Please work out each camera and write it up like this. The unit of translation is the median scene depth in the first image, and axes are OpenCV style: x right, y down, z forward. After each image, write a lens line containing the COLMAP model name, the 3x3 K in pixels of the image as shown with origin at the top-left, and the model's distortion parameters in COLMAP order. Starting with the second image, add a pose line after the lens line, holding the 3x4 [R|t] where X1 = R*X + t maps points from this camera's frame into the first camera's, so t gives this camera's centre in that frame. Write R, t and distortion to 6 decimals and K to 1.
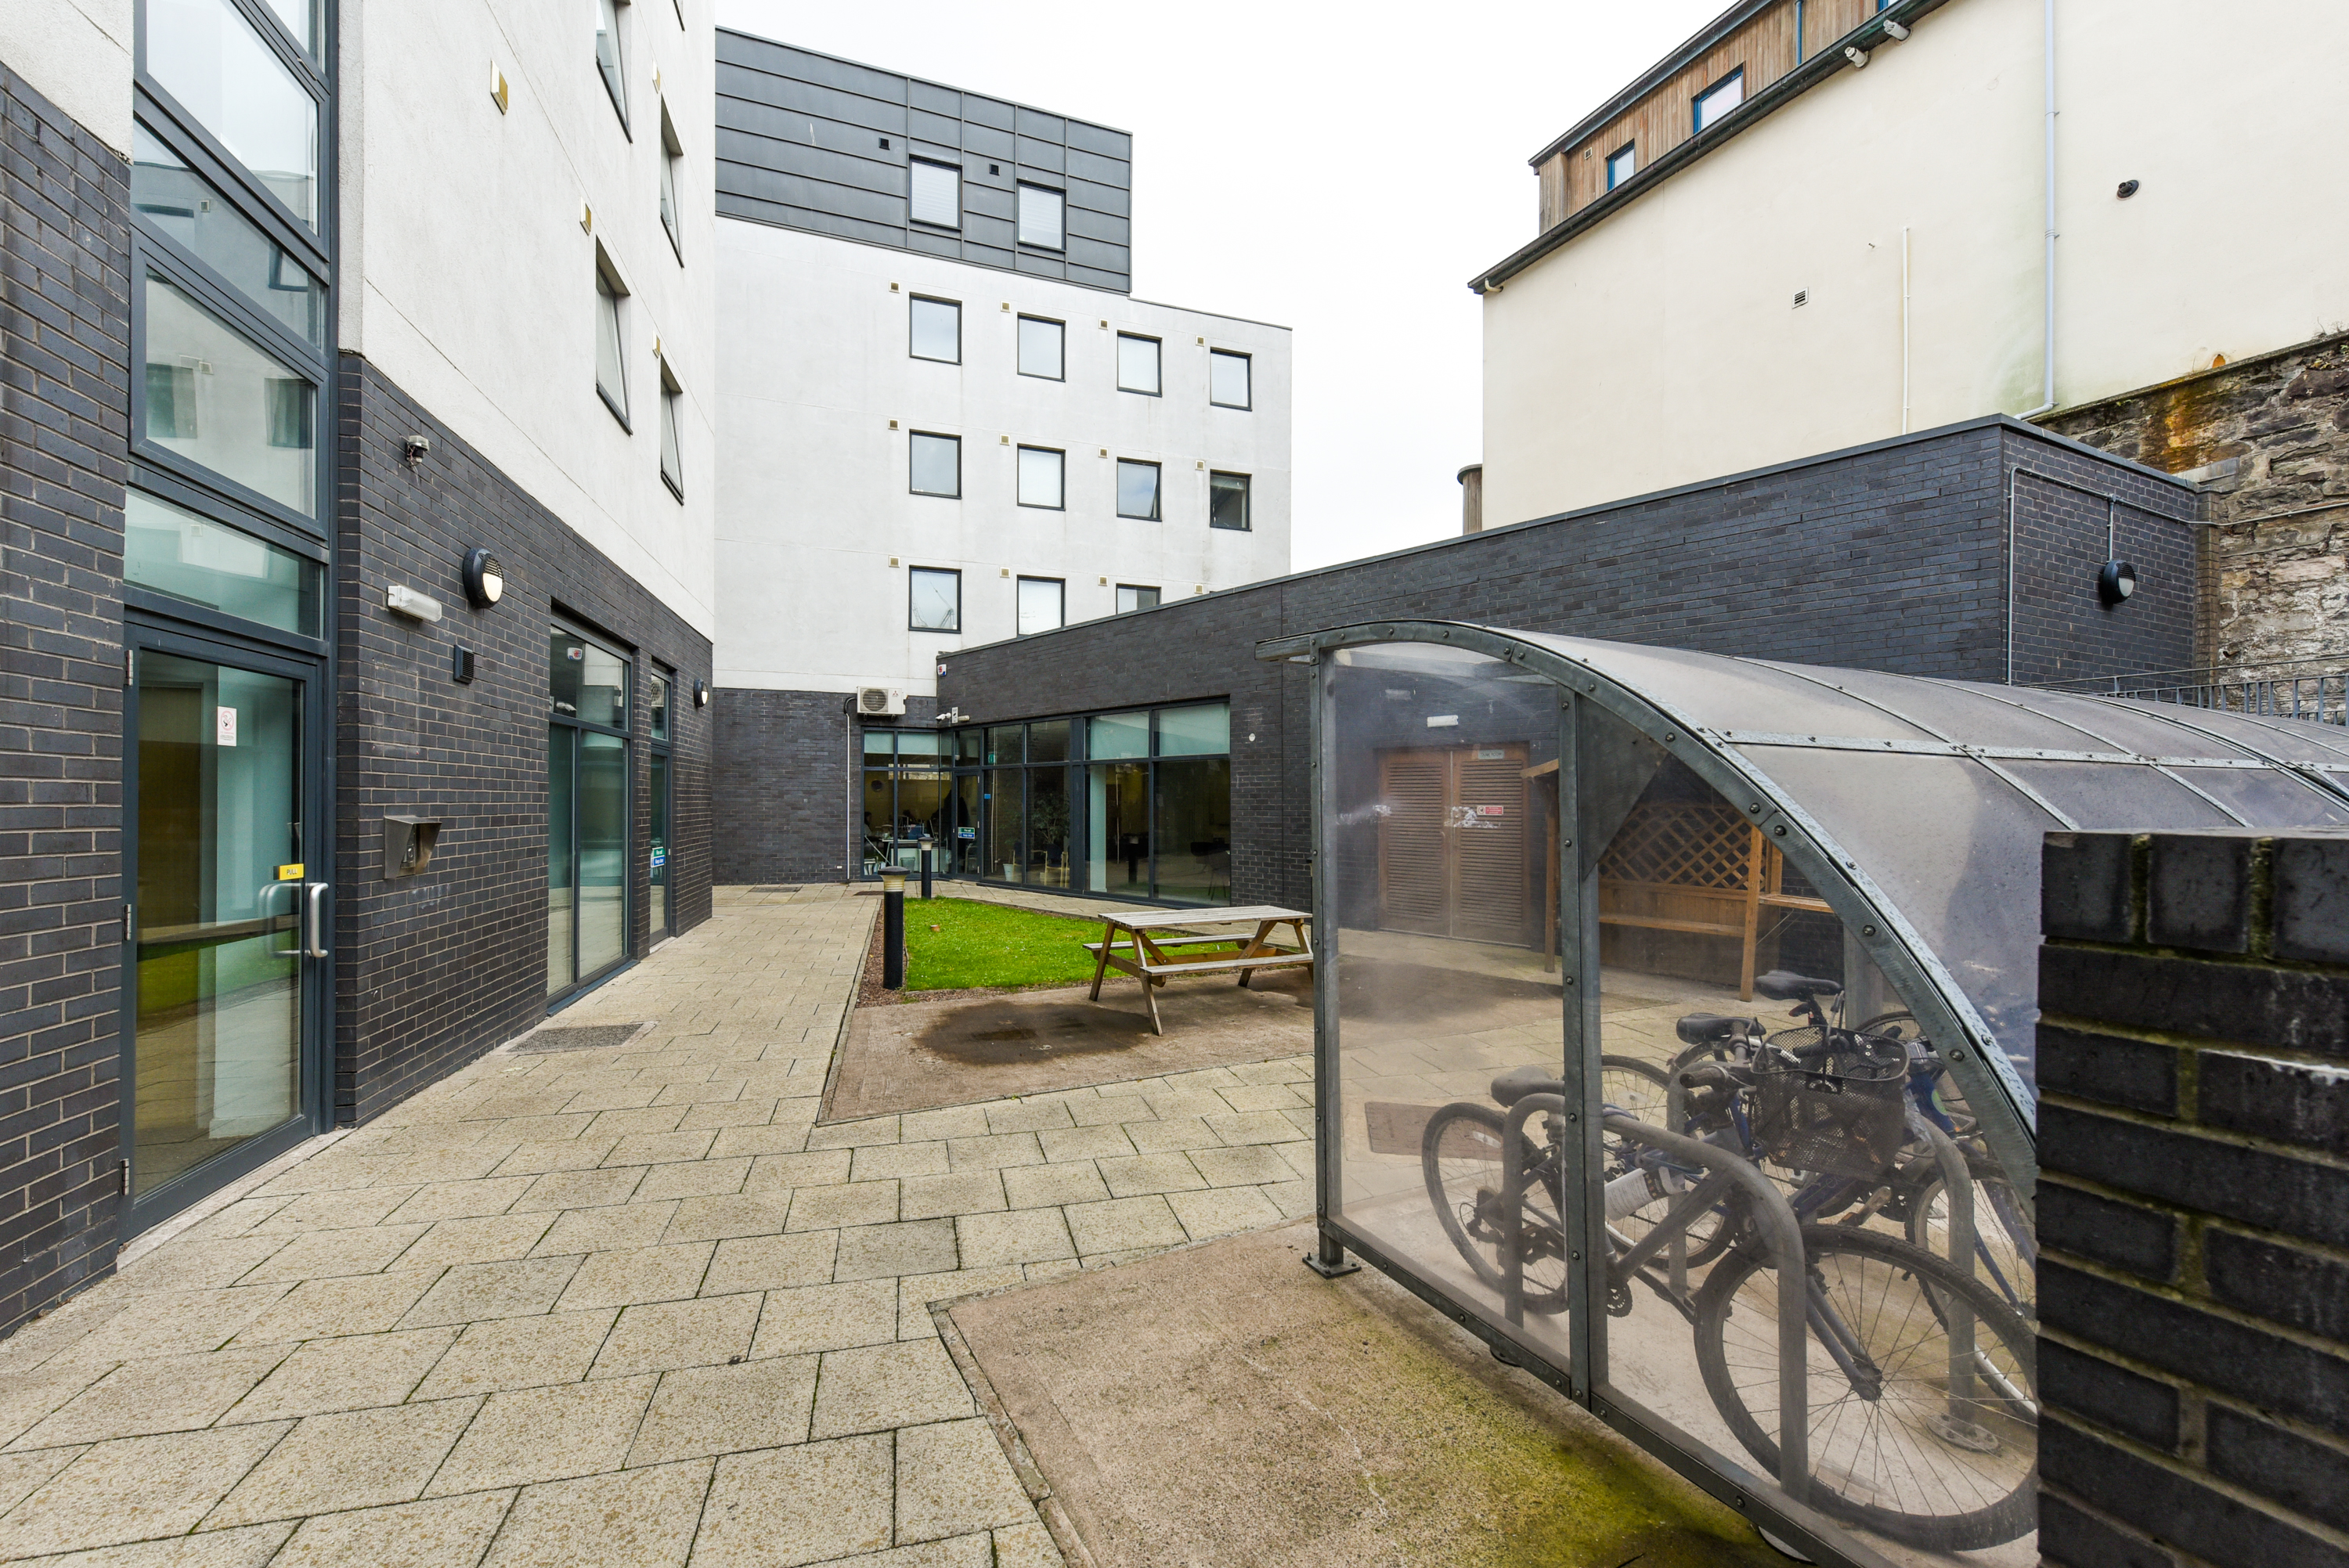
lens RADIAL K [[943.2, 0, 1175.1], [0, 943.2, 793.8], [0, 0, 1]] dist [-0.000794, -0.000327]
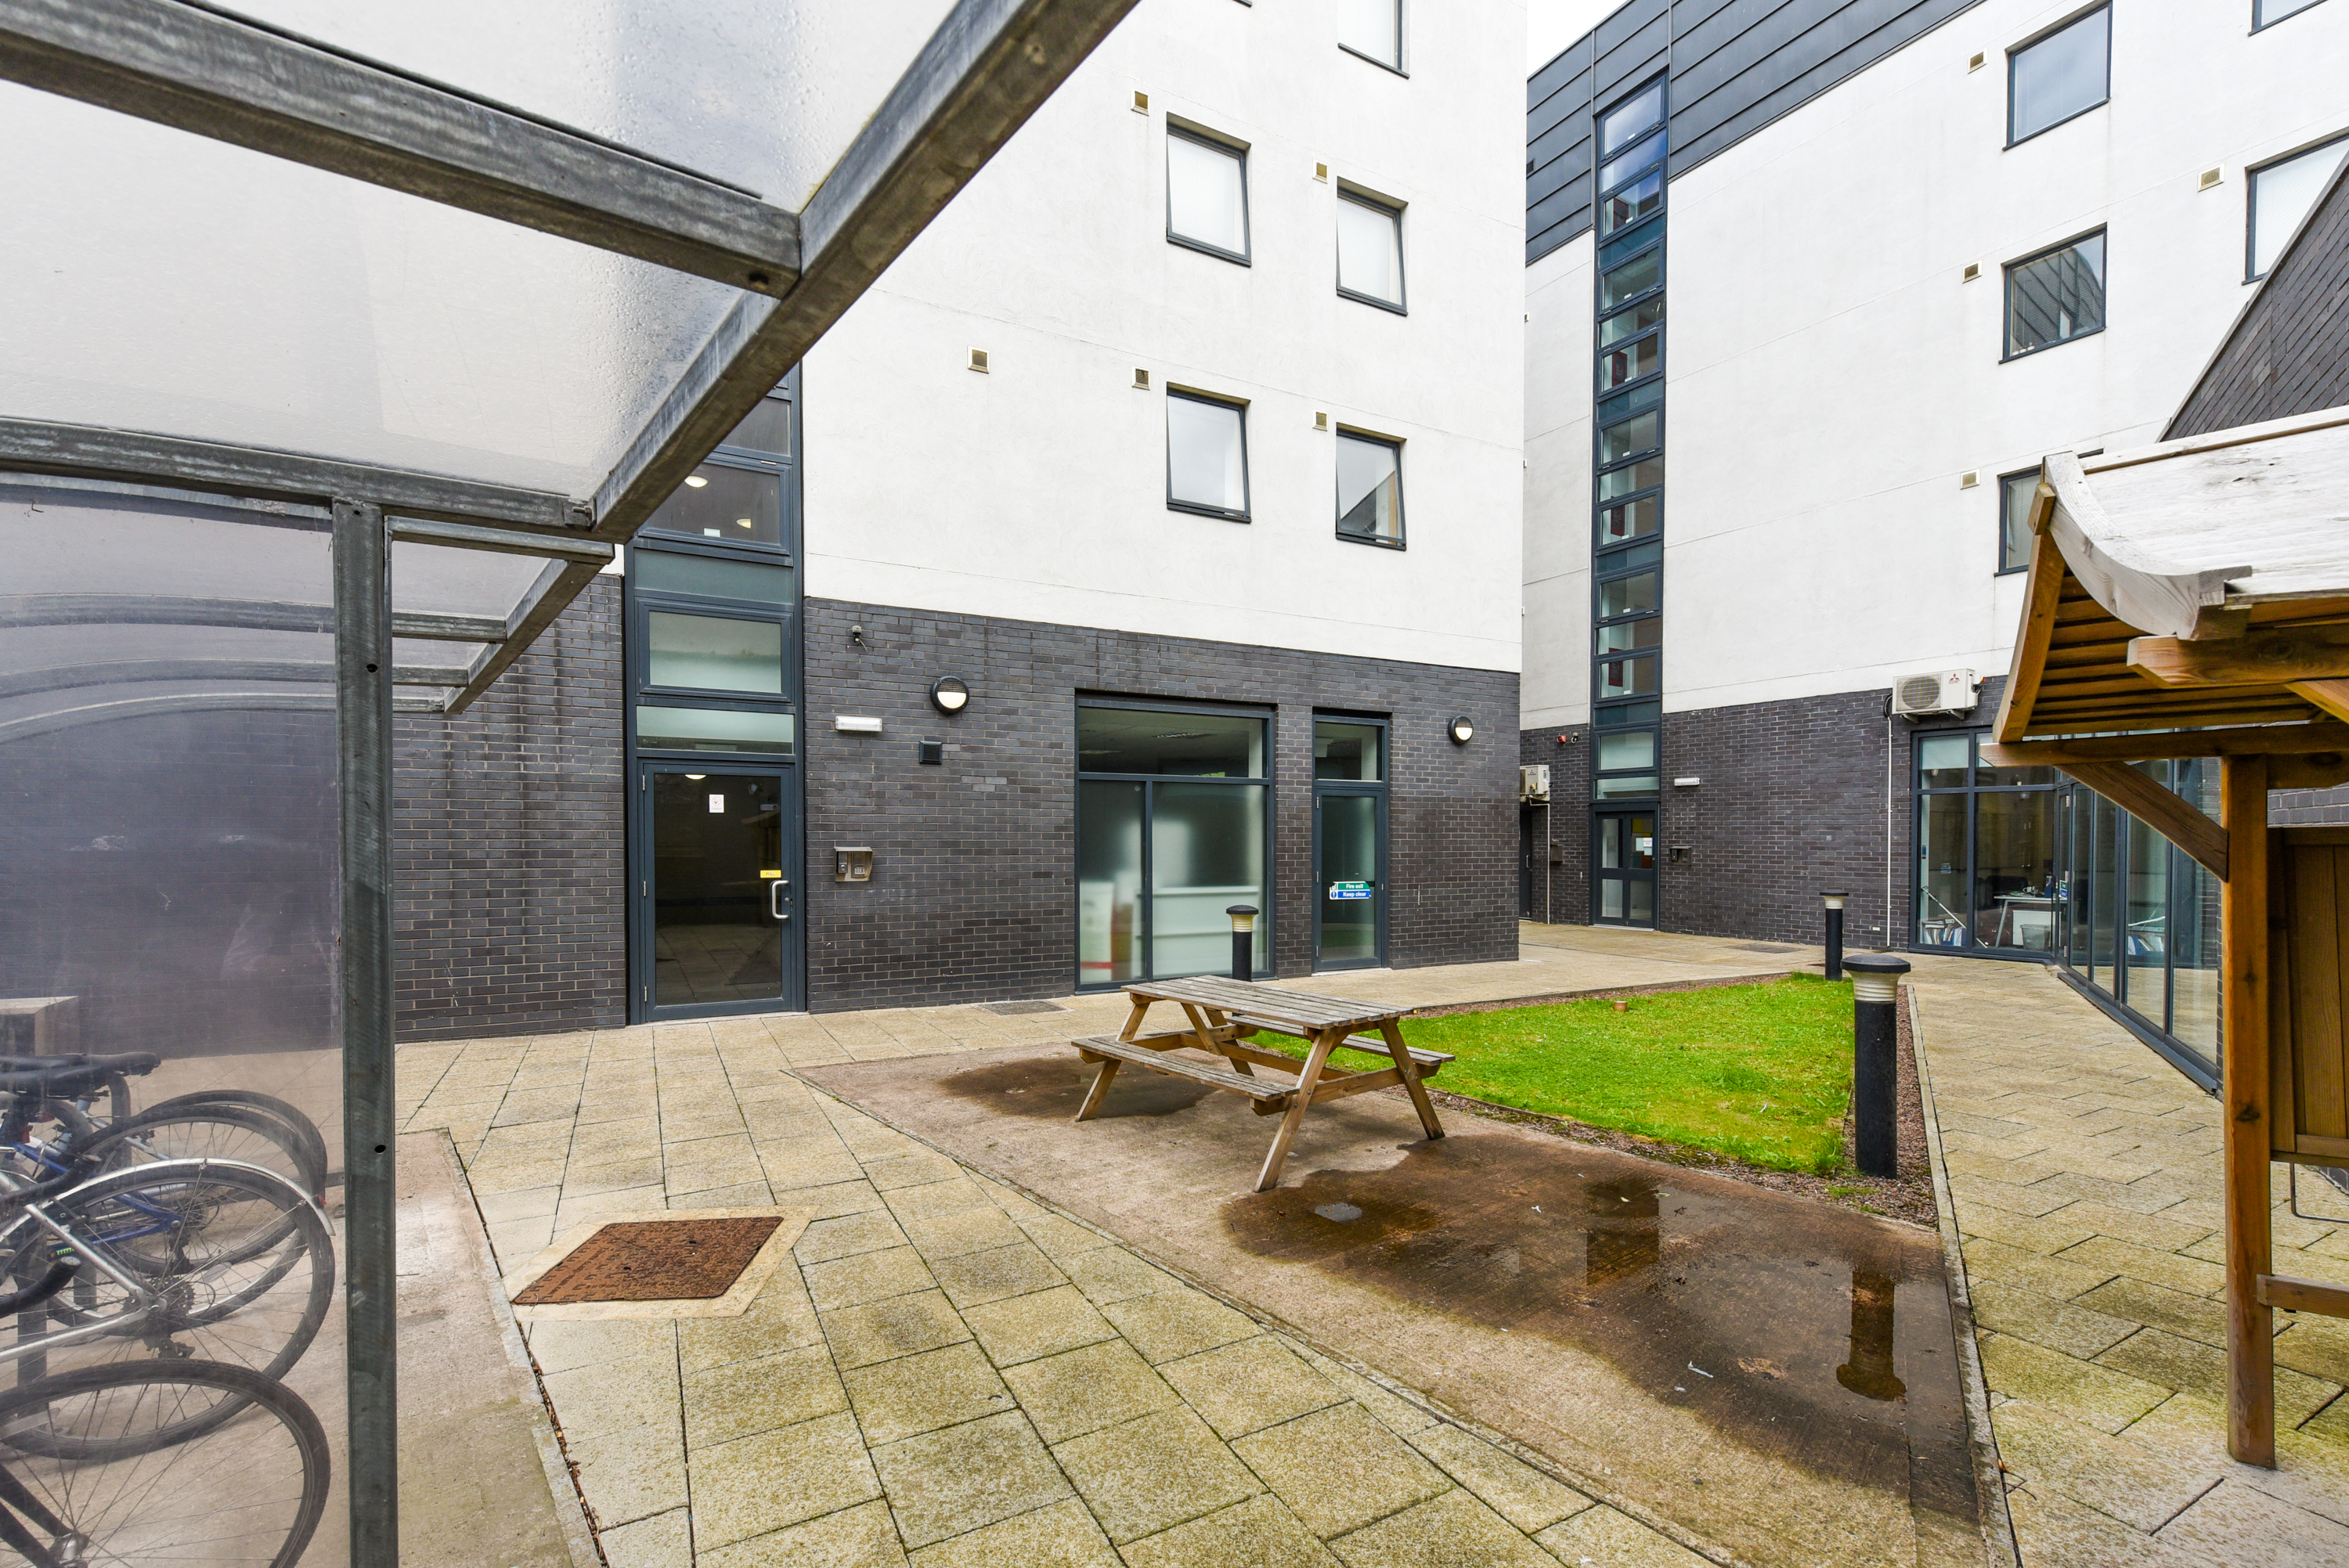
lens RADIAL K [[1009.3, 0, 1173.7], [0, 1009.3, 849.0], [0, 0, 1]] dist [0.002213, 0.000139]
pose [[0.211918, 0.004479, -0.977277, 0.880011], [0.009725, 0.999930, 0.006691, 0.015723], [0.977239, -0.010922, 0.211859, 0.920233]]
